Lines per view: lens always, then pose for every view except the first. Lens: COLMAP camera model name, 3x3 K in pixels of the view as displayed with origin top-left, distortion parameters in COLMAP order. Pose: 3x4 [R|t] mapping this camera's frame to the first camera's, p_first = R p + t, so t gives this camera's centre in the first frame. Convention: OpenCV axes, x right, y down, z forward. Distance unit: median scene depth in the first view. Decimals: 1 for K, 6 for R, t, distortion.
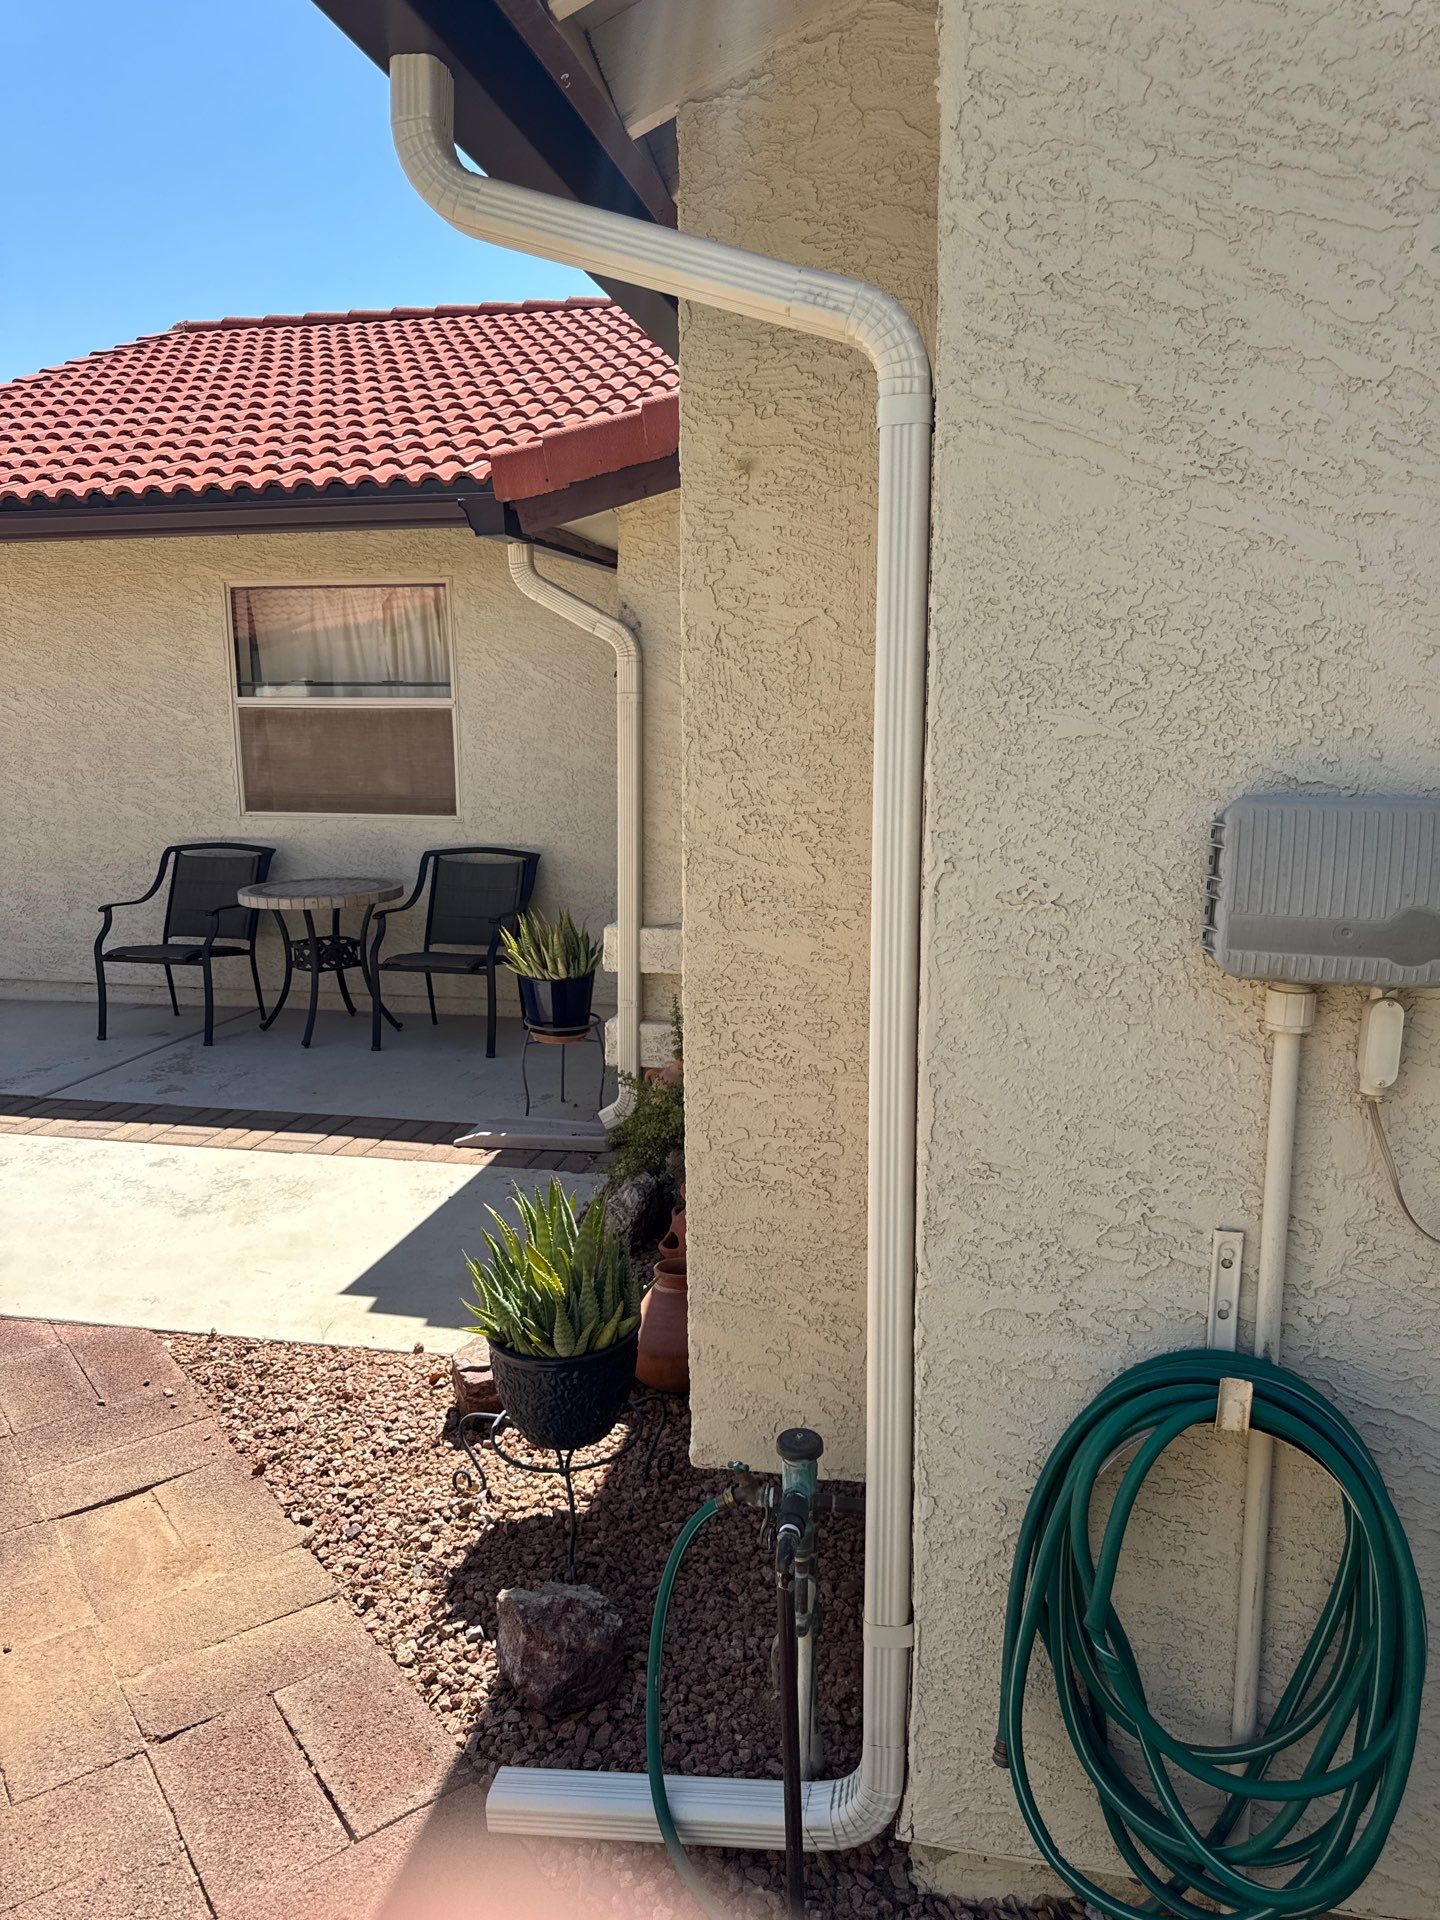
lens RADIAL K [[1377.1, 0, 720.0], [0, 1377.1, 960.0], [0, 0, 1]] dist [0.032873, -0.037367]
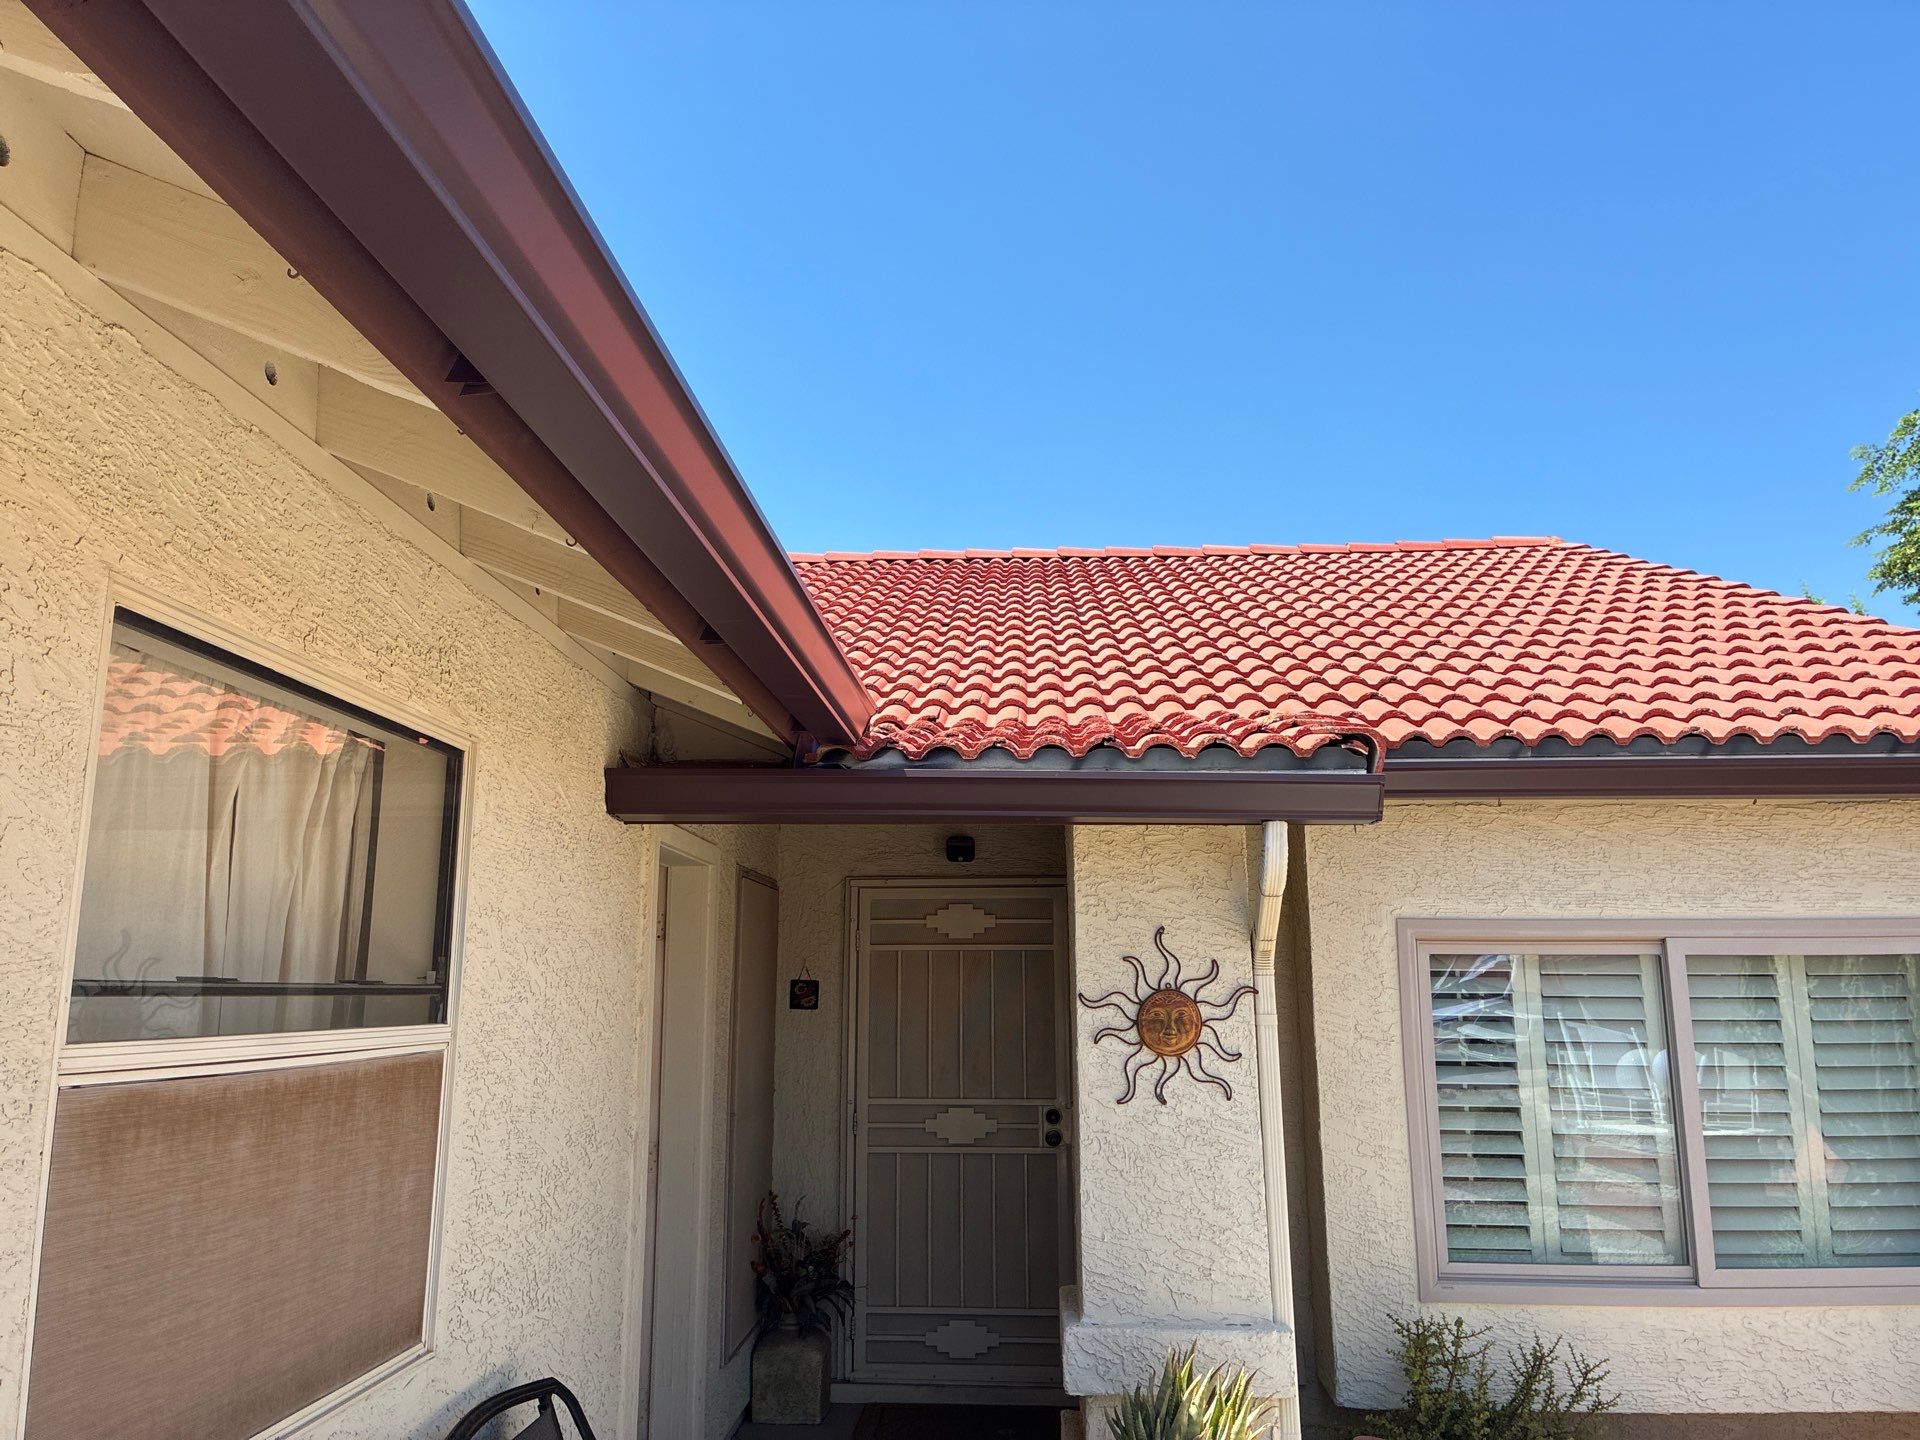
lens RADIAL K [[1445.7, 0, 954.2], [0, 1445.7, 712.6], [0, 0, 1]] dist [0.018435, -0.009451]
pose [[-0.149371, 0.193322, 0.969698, -0.612368], [0.189266, 0.968157, -0.163860, -0.174168], [-0.970498, 0.159055, -0.181204, 0.884101]]
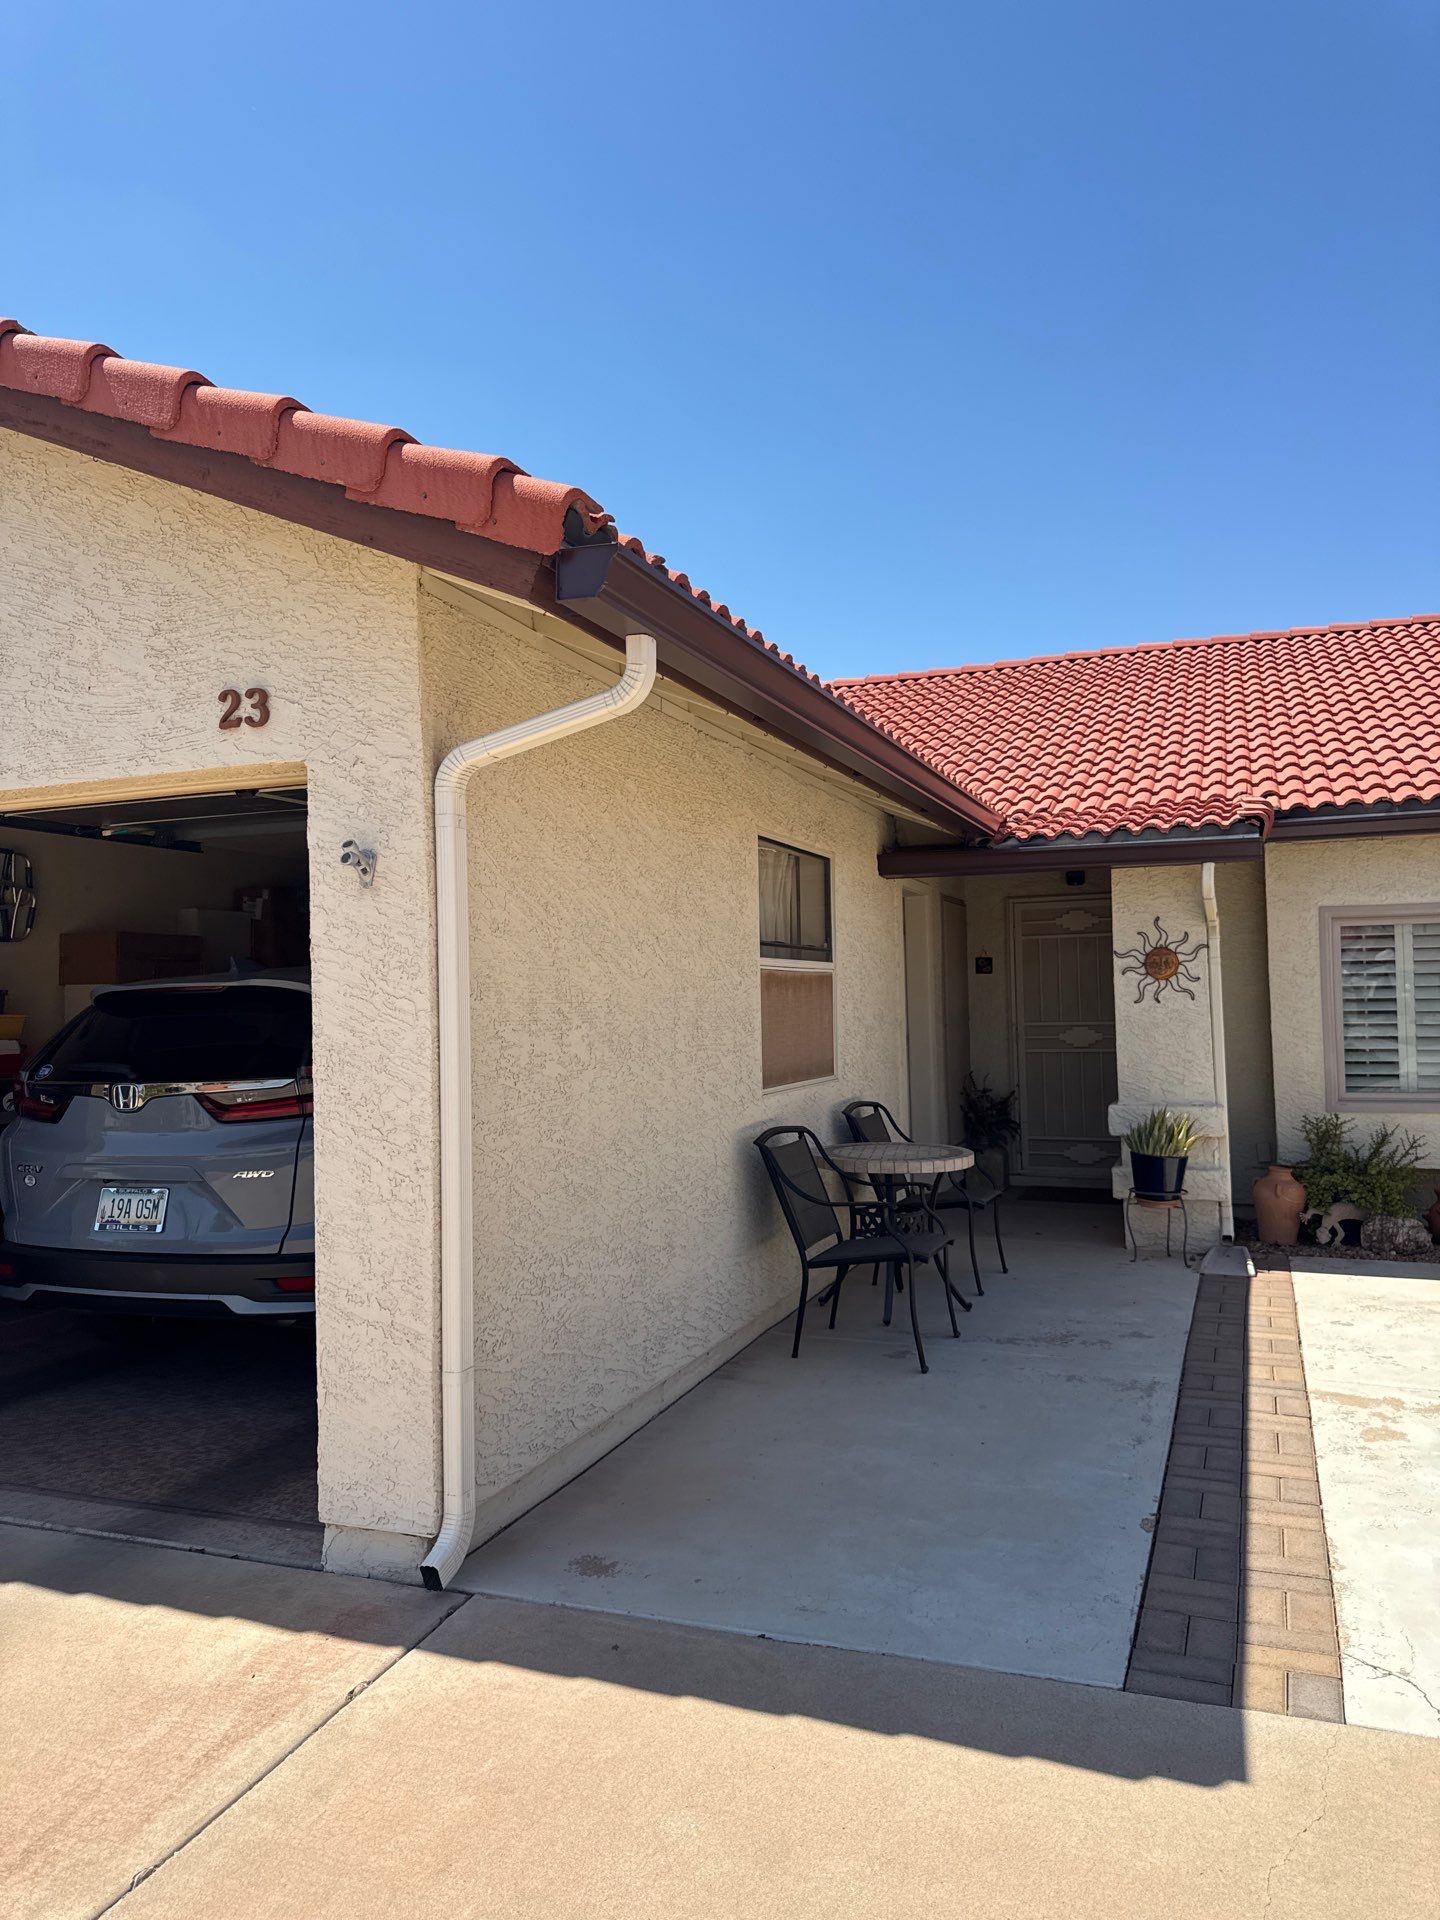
lens RADIAL K [[1331.4, 0, 720.8], [0, 1331.4, 968.6], [0, 0, 1]] dist [0.175468, -0.395064]
pose [[0.165255, 0.027967, 0.985854, -1.160595], [0.207337, 0.976274, -0.062451, -0.135095], [-0.964211, 0.214724, 0.155536, 0.889165]]
